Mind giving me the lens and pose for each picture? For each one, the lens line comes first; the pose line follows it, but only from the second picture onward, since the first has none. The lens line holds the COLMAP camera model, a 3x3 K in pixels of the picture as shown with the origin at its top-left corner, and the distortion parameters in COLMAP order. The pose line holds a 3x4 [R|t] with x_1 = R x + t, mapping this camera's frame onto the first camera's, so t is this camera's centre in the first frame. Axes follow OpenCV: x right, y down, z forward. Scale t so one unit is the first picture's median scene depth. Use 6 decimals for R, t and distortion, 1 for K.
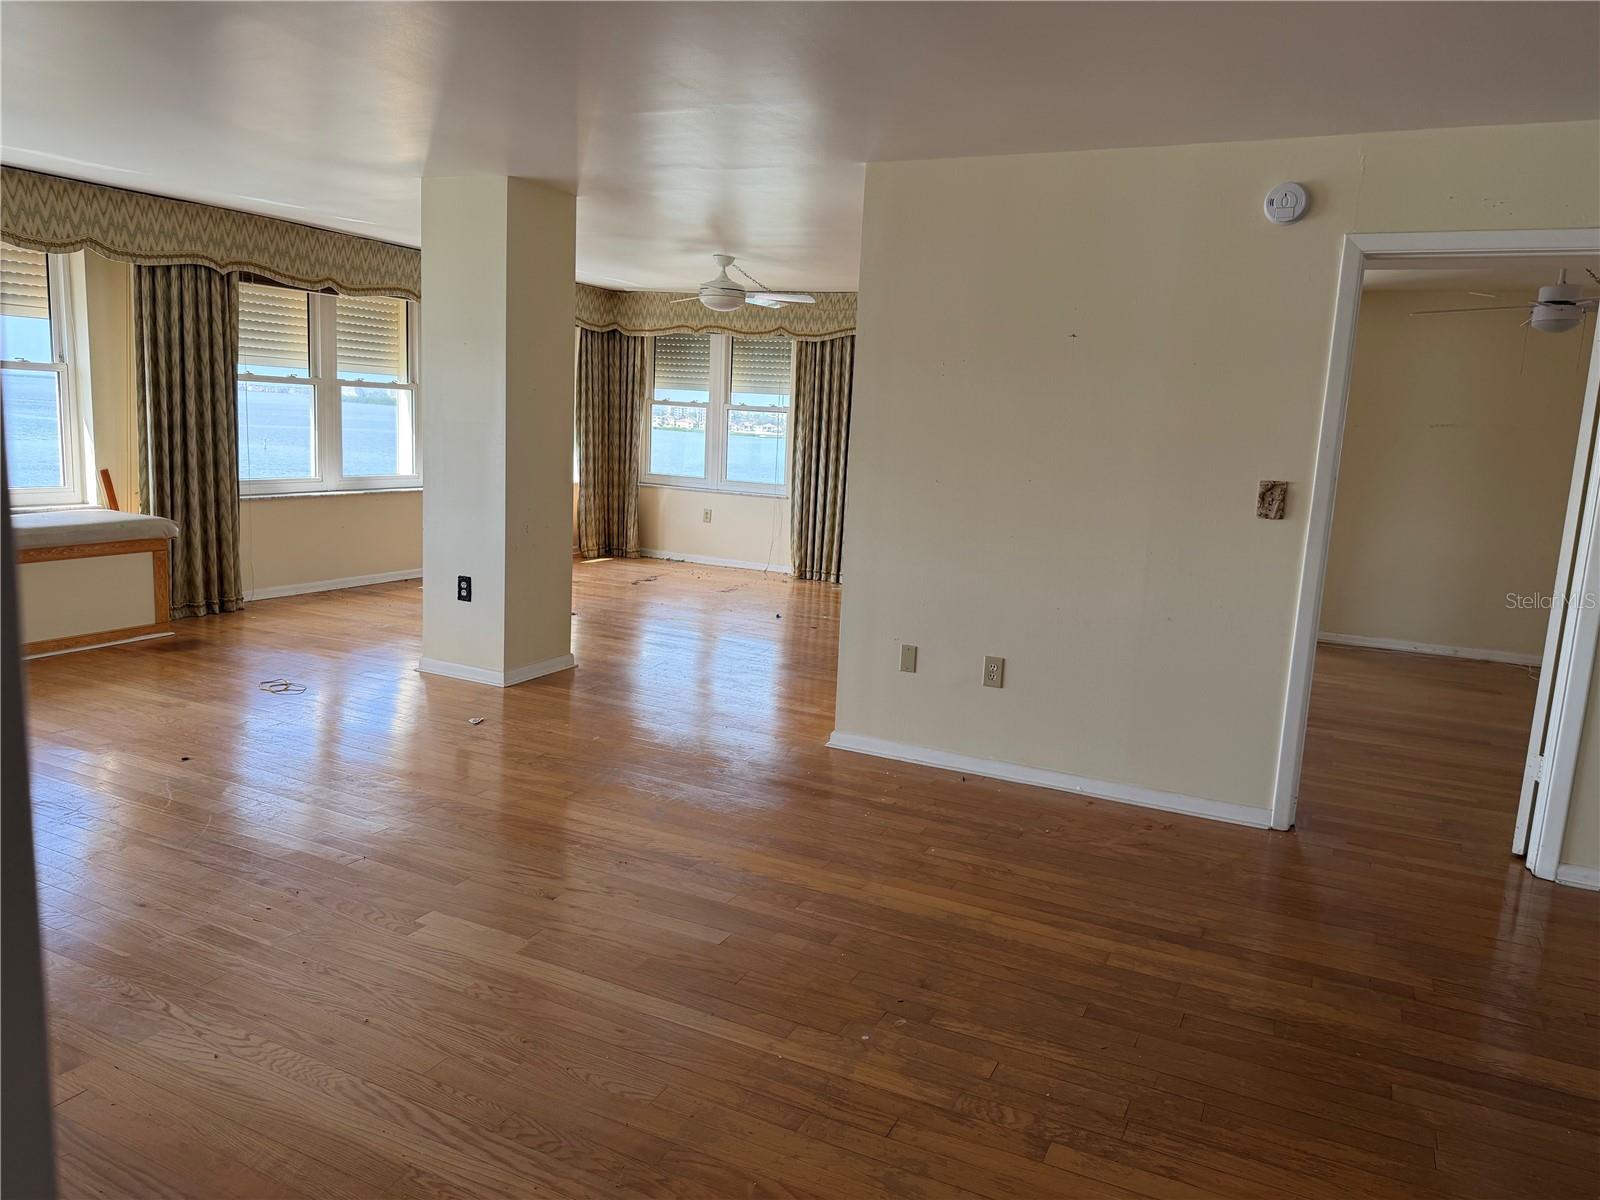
lens RADIAL K [[1140.0, 0, 800.0], [0, 1140.0, 600.0], [0, 0, 1]] dist [0.074230, -0.081614]
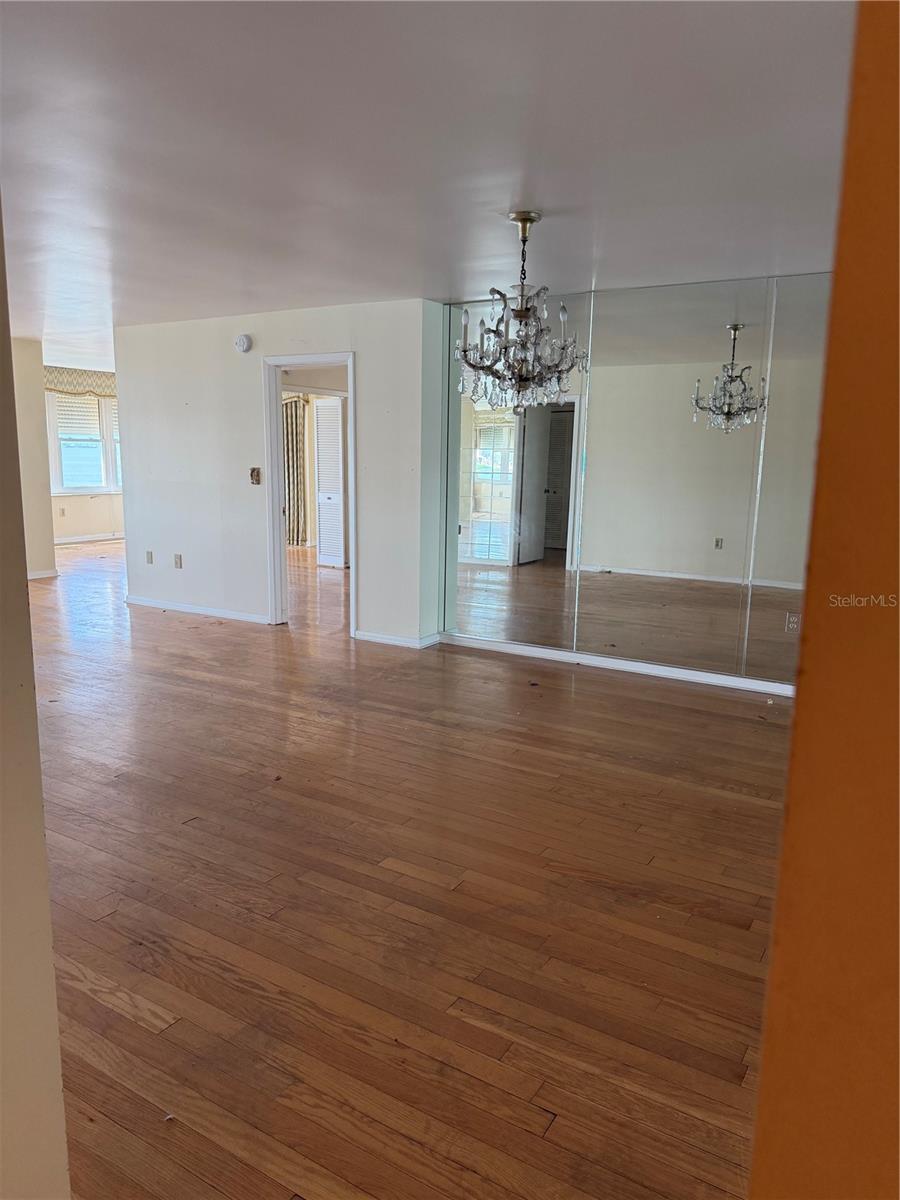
lens RADIAL K [[855.0, 0, 450.0], [0, 855.0, 600.0], [0, 0, 1]] dist [0.074230, -0.081614]
pose [[0.990058, -0.014918, -0.139868, 0.648053], [0.016450, 0.999817, 0.009804, 0.091572], [0.139696, -0.012007, 0.990122, -0.383431]]
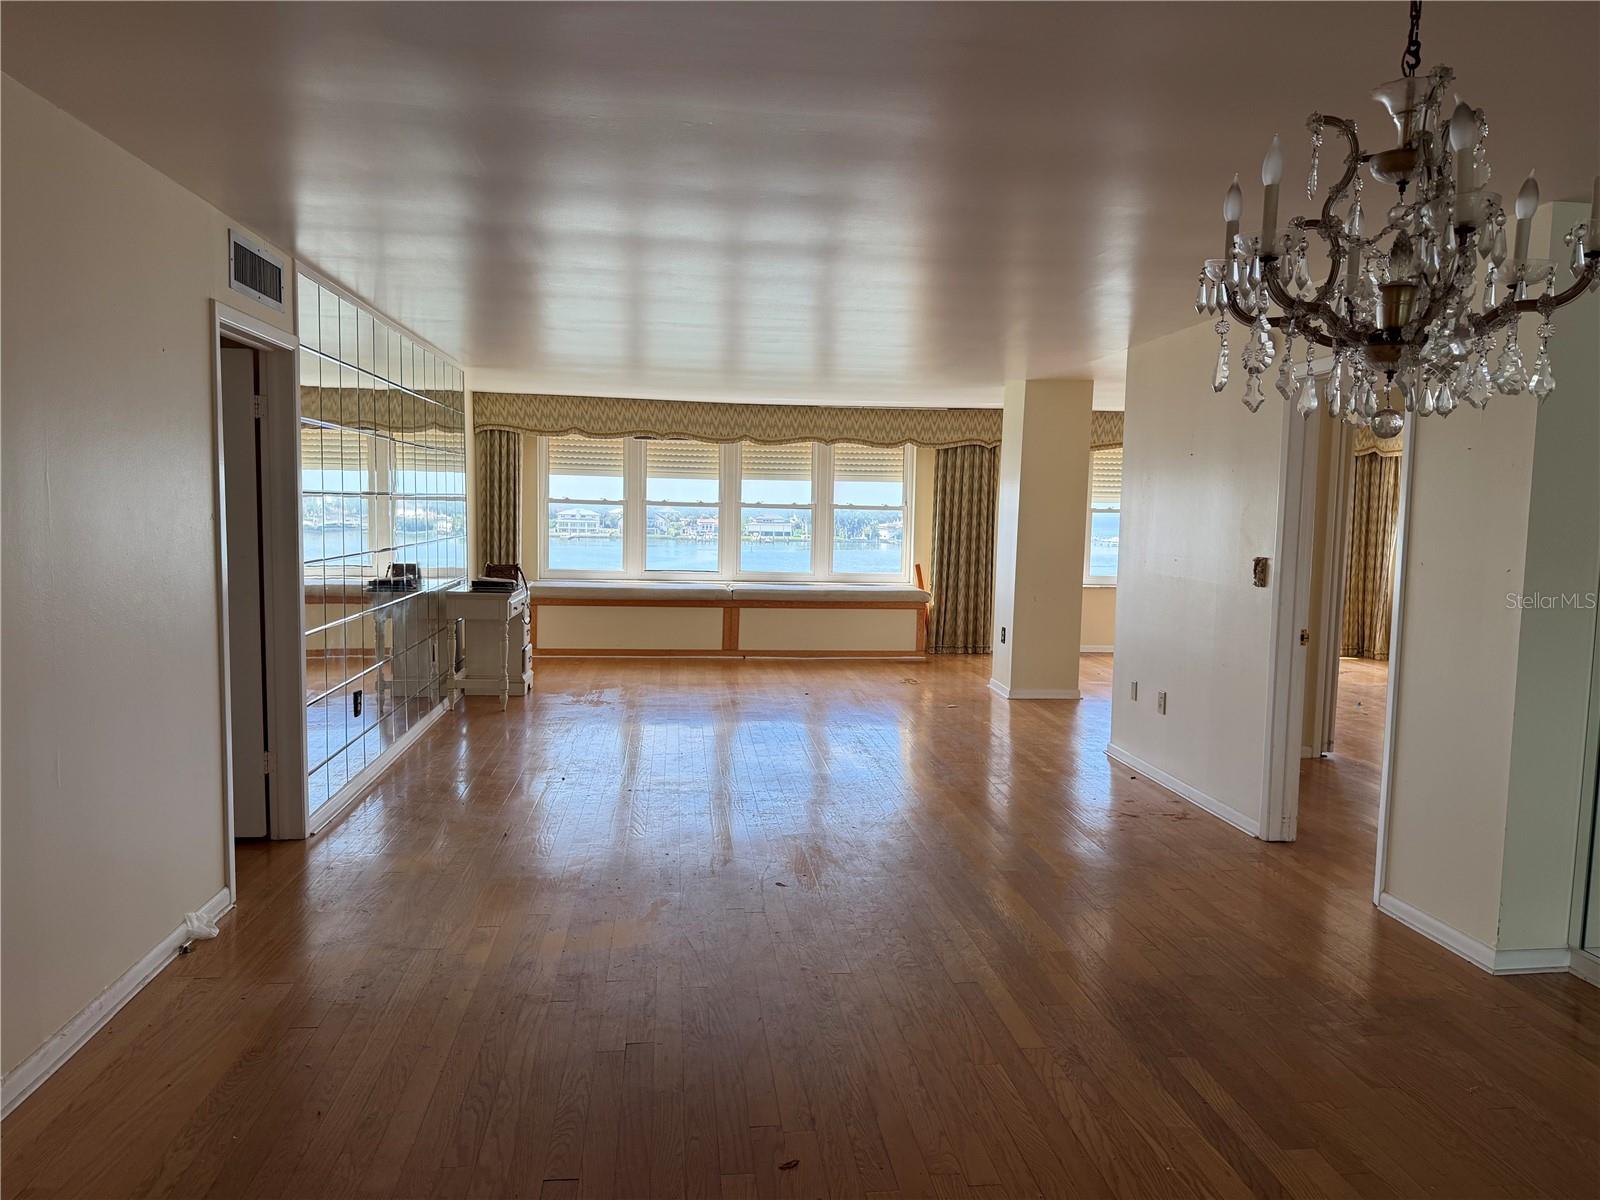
lens RADIAL K [[1140.0, 0, 800.0], [0, 1140.0, 600.0], [0, 0, 1]] dist [0.074230, -0.081614]
pose [[0.523232, 0.029825, -0.851668, 0.782948], [-0.128111, 0.990783, -0.044010, 0.040933], [0.842506, 0.132135, 0.522230, -0.053896]]
